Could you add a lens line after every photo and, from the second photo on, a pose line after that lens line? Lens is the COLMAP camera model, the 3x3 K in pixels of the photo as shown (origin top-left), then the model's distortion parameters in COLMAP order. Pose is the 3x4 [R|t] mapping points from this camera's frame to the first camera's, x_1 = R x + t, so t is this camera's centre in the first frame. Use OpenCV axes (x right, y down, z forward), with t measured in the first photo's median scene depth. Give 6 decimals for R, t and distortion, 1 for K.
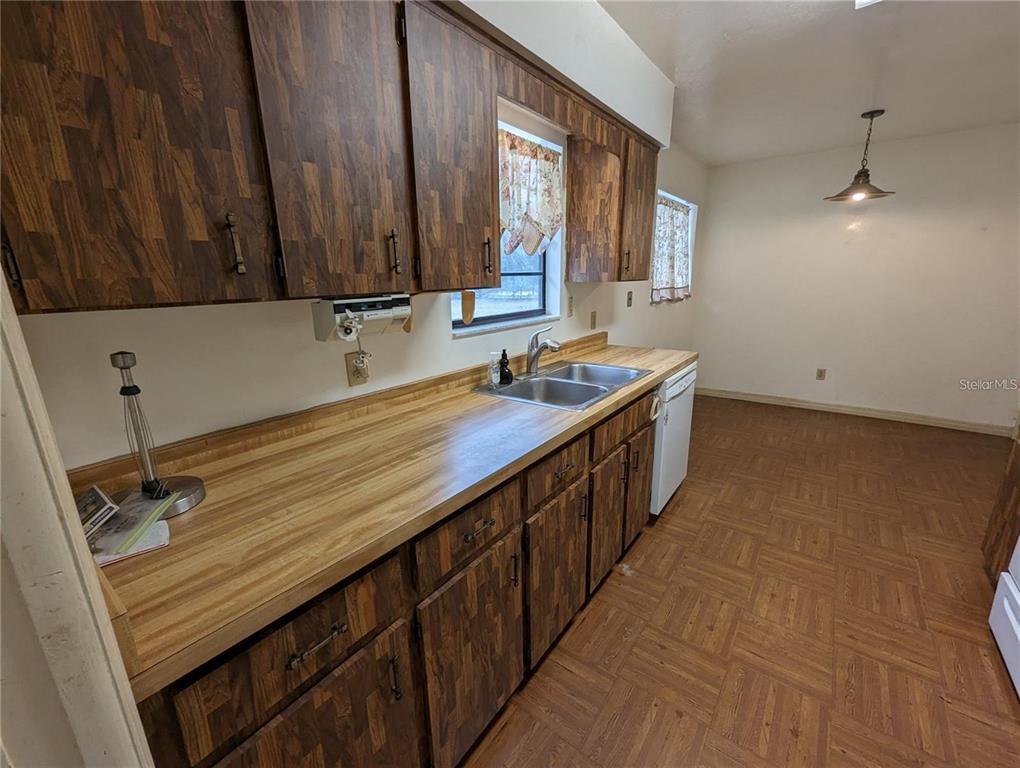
lens RADIAL K [[424.4, 0, 508.4], [0, 424.4, 384.4], [0, 0, 1]] dist [0.001620, 0.000182]
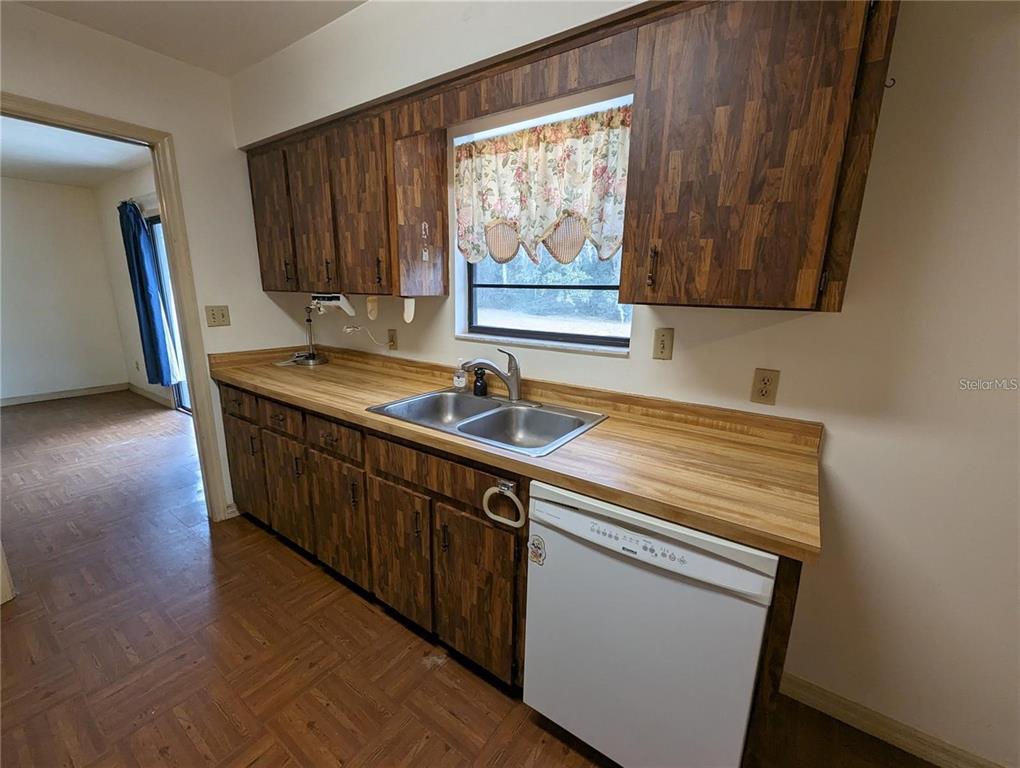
lens RADIAL K [[424.4, 0, 507.6], [0, 424.4, 385.2], [0, 0, 1]] dist [0.001620, 0.000182]
pose [[0.037297, 0.239048, -0.970291, 1.254477], [-0.265044, 0.938559, 0.221042, -0.341710], [0.963515, 0.248926, 0.098364, 1.259206]]
